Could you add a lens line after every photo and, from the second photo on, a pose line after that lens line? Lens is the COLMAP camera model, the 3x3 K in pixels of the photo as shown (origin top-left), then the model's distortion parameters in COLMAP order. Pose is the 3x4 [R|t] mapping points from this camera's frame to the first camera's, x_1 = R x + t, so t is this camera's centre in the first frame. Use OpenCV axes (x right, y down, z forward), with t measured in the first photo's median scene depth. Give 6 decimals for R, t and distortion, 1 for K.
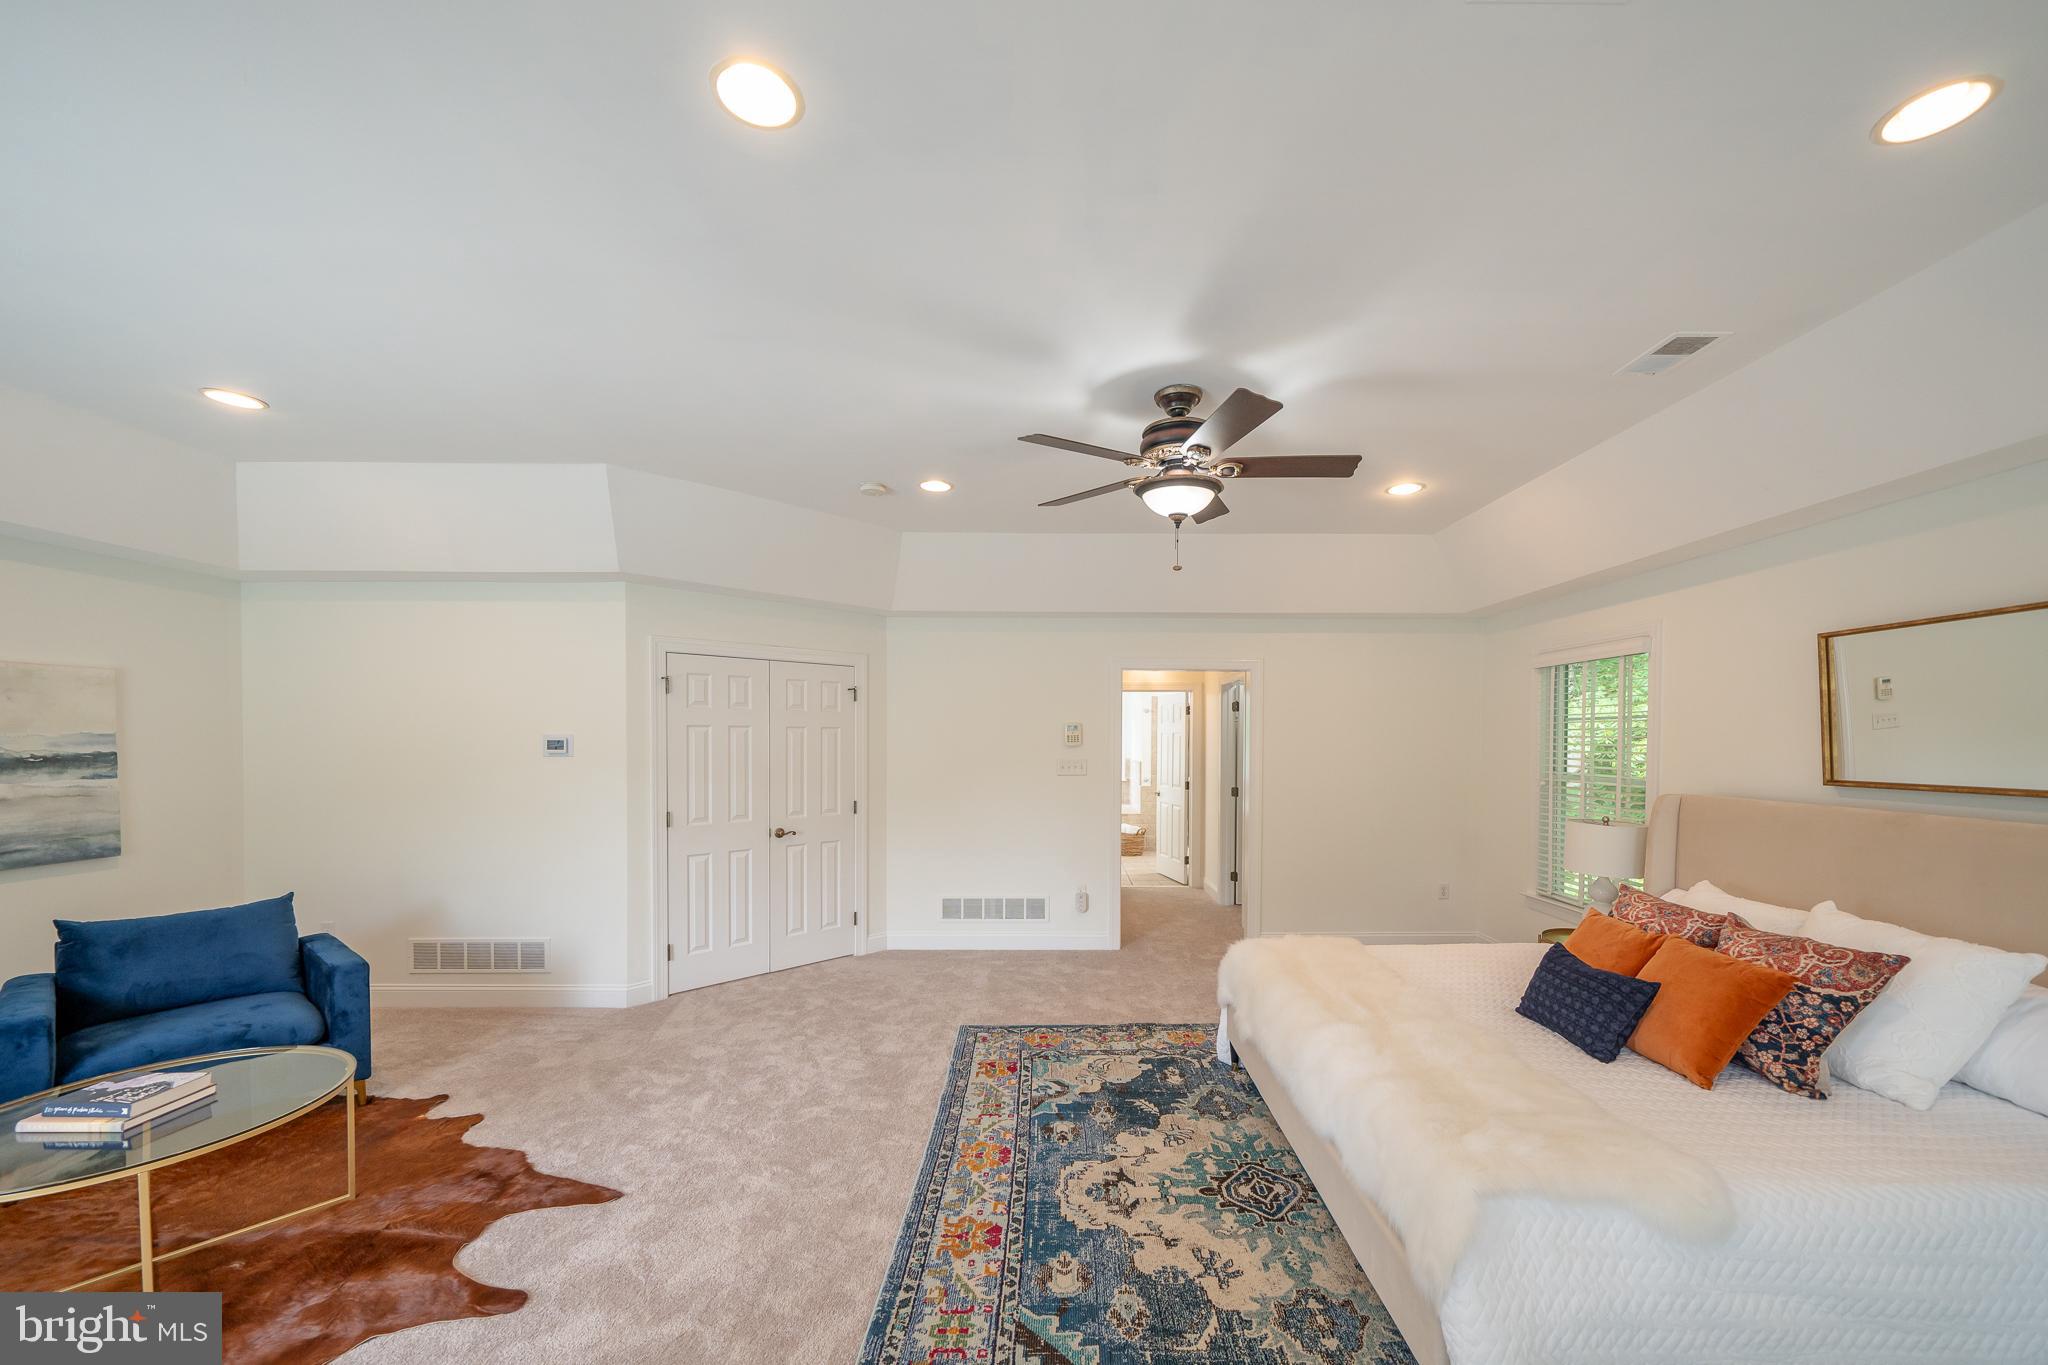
lens RADIAL K [[769.9, 0, 1063.9], [0, 769.9, 750.2], [0, 0, 1]] dist [-0.001742, -0.000059]
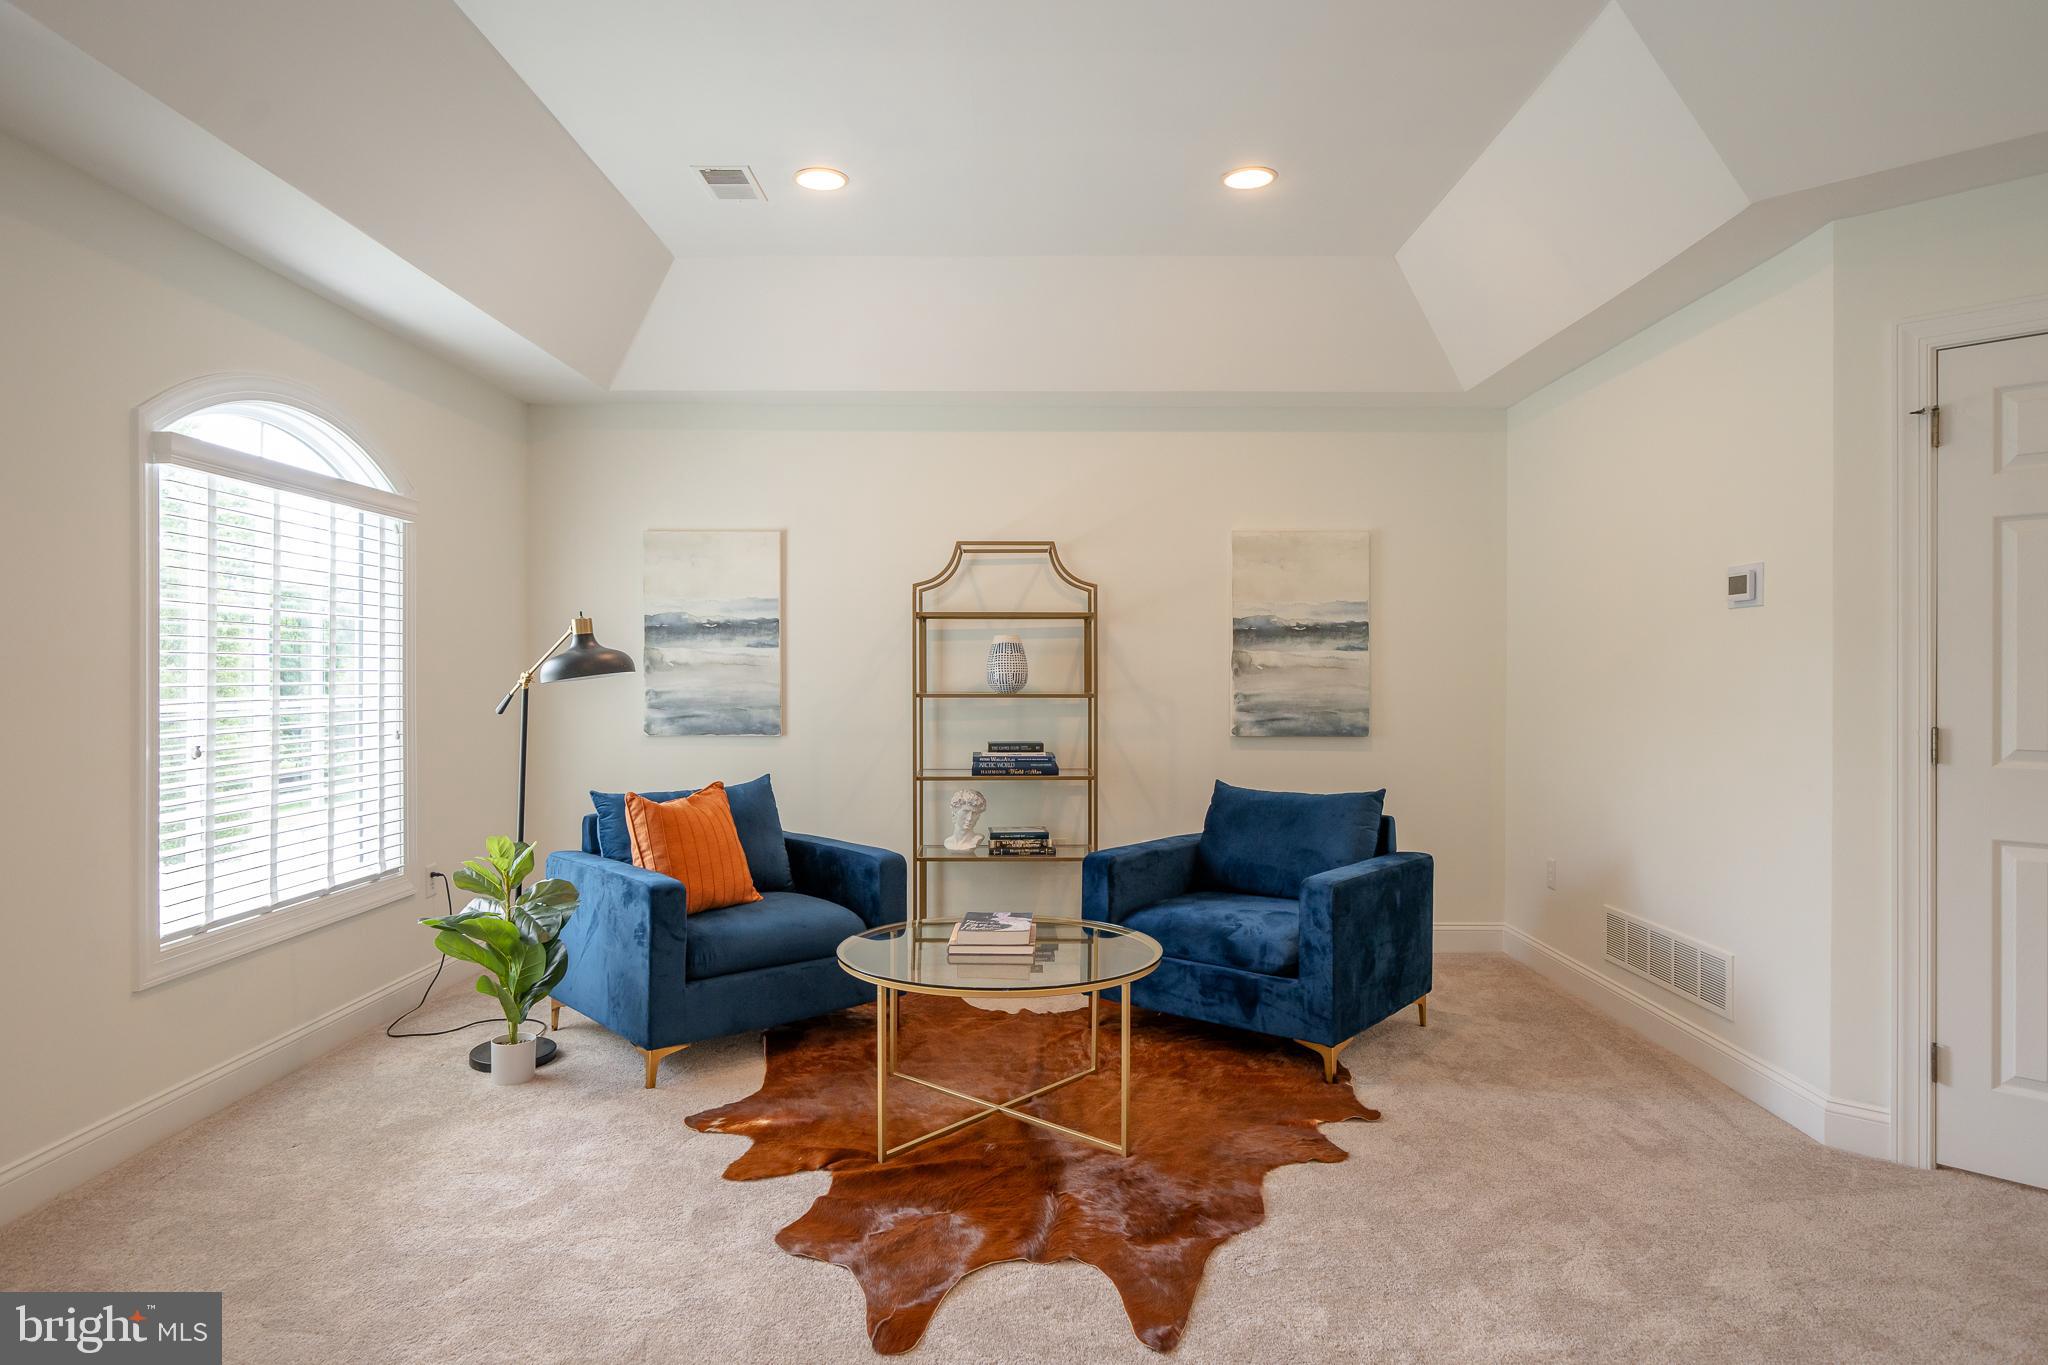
lens RADIAL K [[1191.1, 0, 1027.6], [0, 1191.1, 676.9], [0, 0, 1]] dist [0.003215, 0.000351]
pose [[-0.017208, -0.000346, -0.999852, 0.209077], [-0.017455, 0.999848, -0.000046, 0.086513], [0.999700, 0.017452, -0.017211, 0.726171]]
